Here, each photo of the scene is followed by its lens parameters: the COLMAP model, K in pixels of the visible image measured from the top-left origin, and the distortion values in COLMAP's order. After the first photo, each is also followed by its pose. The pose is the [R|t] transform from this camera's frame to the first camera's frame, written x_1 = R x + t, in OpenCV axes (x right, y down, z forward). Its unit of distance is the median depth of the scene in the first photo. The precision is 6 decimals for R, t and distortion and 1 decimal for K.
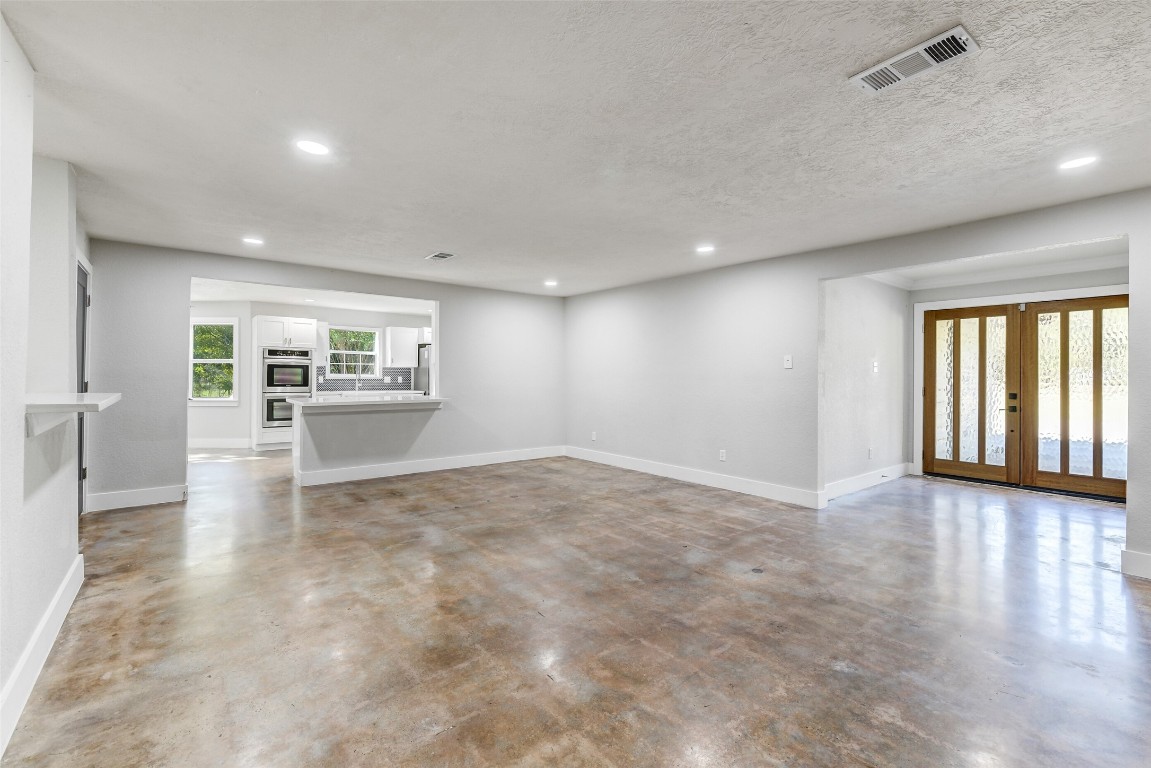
lens RADIAL K [[505.2, 0, 574.6], [0, 505.2, 378.9], [0, 0, 1]] dist [0.005600, 0.000555]
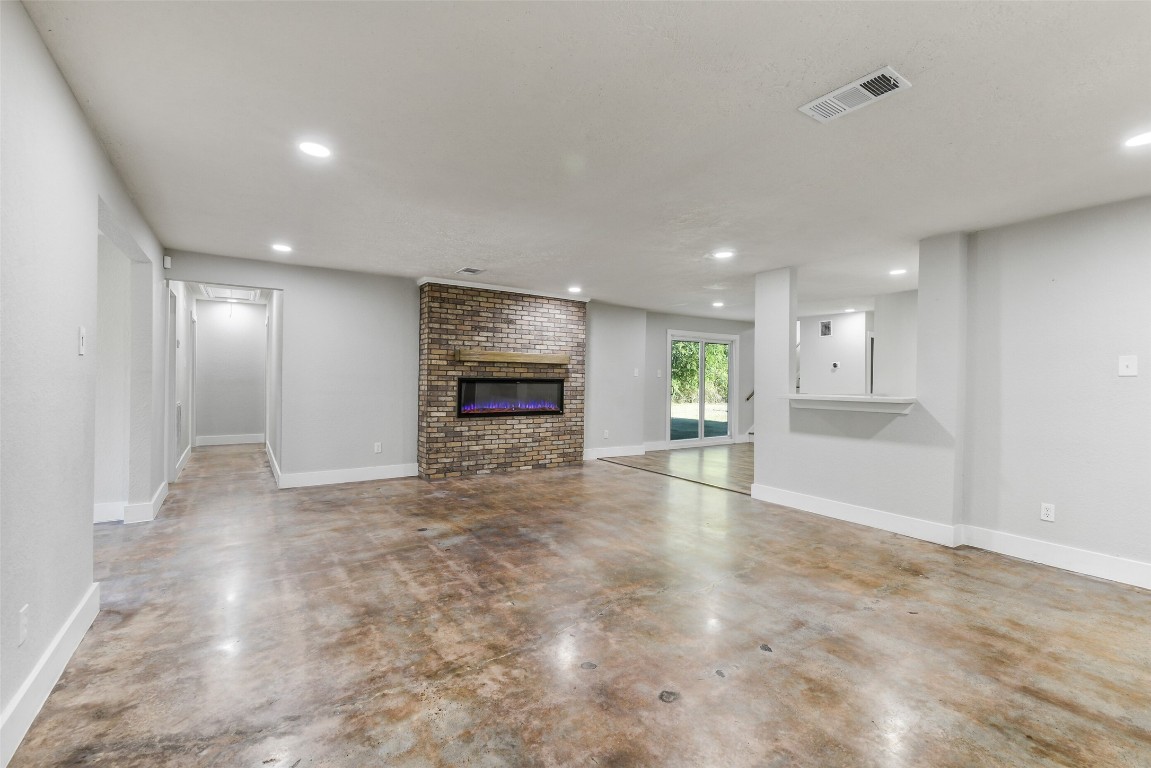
lens RADIAL K [[505.2, 0, 576.4], [0, 505.2, 380.6], [0, 0, 1]] dist [0.005600, 0.000555]
pose [[-0.996291, -0.020622, 0.083544, -0.108461], [-0.019759, 0.999743, 0.011132, -0.014466], [-0.083752, 0.009440, -0.996442, 1.974566]]
